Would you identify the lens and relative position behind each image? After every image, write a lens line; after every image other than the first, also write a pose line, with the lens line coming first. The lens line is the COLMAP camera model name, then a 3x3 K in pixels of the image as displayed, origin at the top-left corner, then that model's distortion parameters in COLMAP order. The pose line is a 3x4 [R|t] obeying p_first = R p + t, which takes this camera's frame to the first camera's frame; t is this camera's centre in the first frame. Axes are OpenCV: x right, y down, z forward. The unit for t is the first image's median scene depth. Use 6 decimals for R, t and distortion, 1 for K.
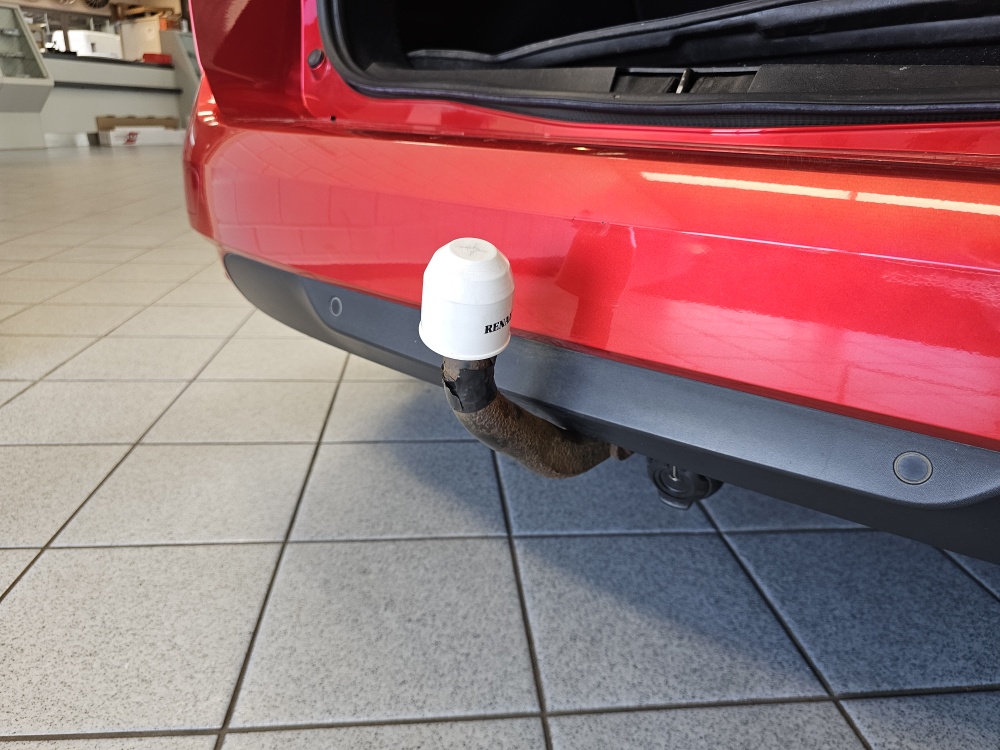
lens RADIAL K [[686.2, 0, 500.0], [0, 686.2, 375.0], [0, 0, 1]] dist [0.028664, -0.045341]
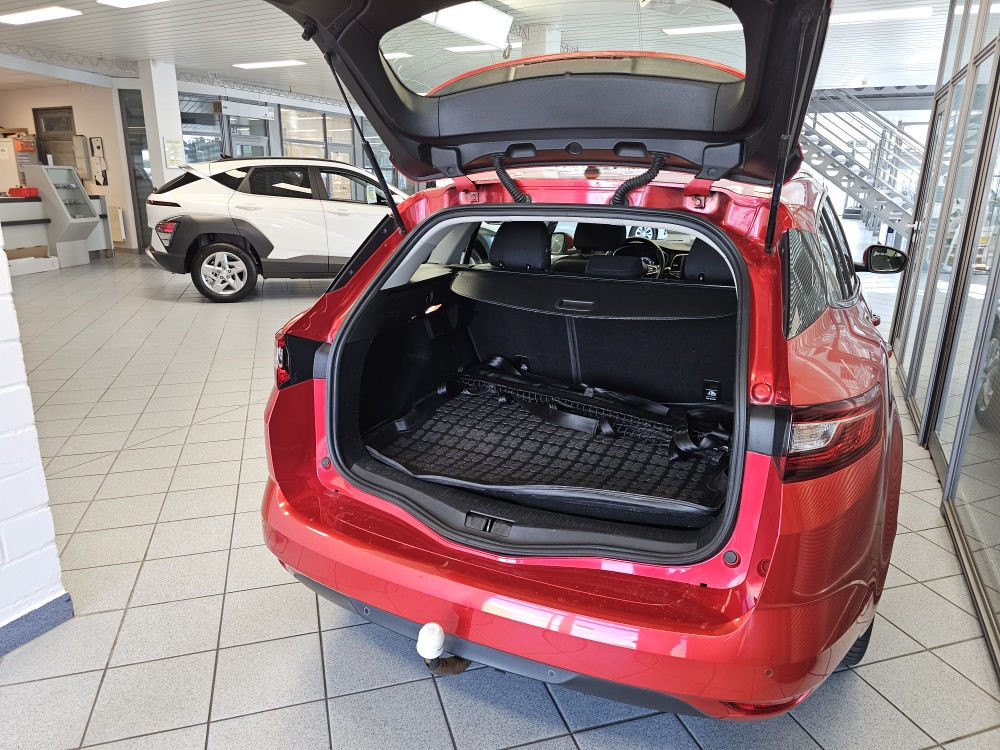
lens RADIAL K [[675.6, 0, 493.9], [0, 675.6, 370.1], [0, 0, 1]] dist [0.041027, -0.036825]
pose [[0.979983, -0.072596, 0.185374, -0.145218], [0.087889, 0.993253, -0.075652, -0.621346], [-0.178632, 0.090430, 0.979752, -1.367355]]
